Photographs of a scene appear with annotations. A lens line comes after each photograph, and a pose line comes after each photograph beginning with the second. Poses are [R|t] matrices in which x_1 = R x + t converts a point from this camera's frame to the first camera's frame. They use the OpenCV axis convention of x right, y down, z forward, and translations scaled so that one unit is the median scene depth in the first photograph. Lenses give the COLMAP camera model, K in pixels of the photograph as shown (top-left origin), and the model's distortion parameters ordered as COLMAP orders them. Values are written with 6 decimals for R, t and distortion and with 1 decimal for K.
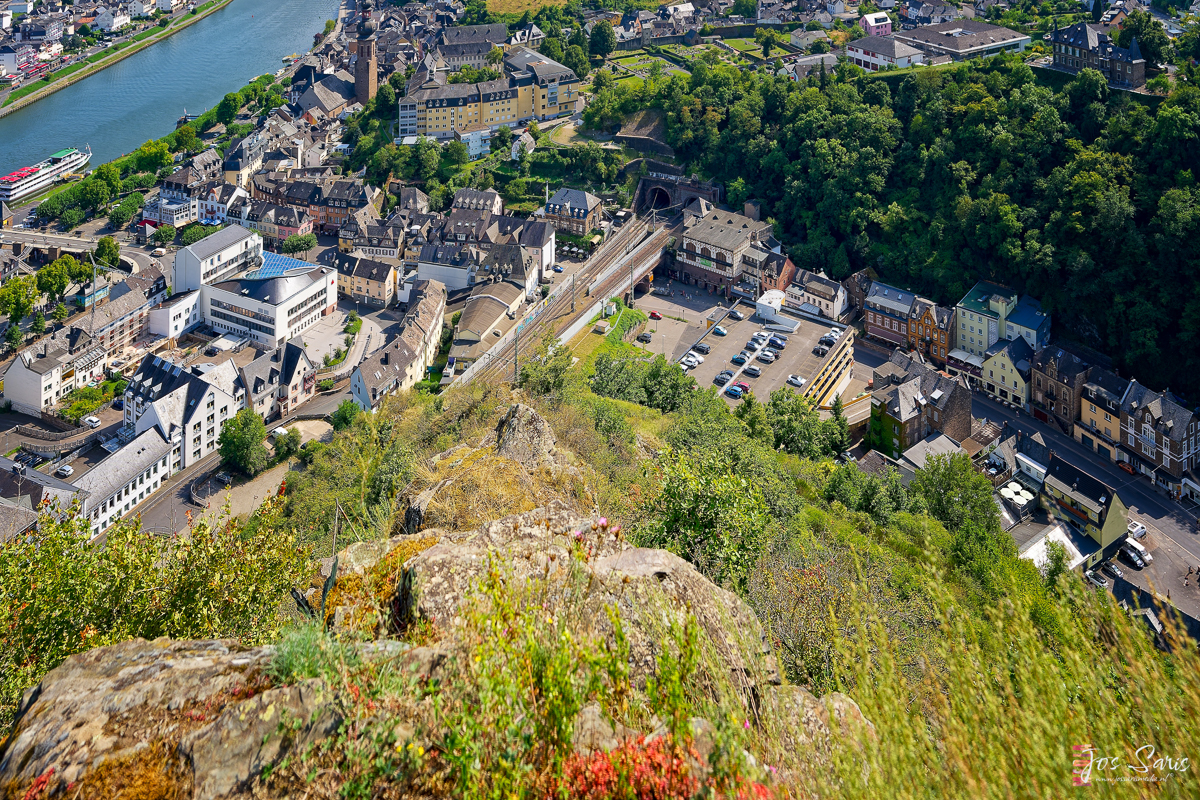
lens RADIAL K [[969.4, 0, 599.0], [0, 969.4, 399.9], [0, 0, 1]] dist [0.010599, 0.008007]
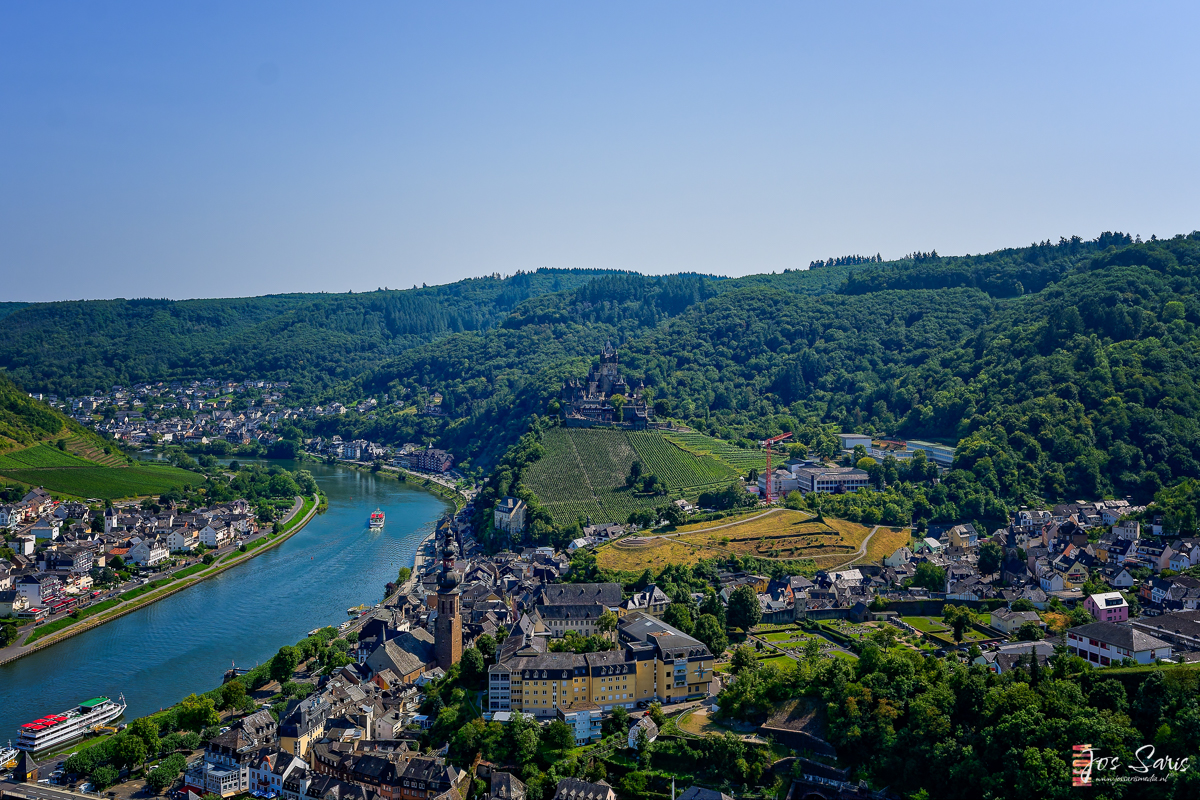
lens RADIAL K [[969.4, 0, 601.0], [0, 969.4, 399.7], [0, 0, 1]] dist [0.010599, 0.008007]
pose [[0.997272, -0.003923, -0.073709, -0.052230], [0.004854, 0.999911, 0.012457, -0.542262], [0.073654, -0.012781, 0.997202, 0.204478]]
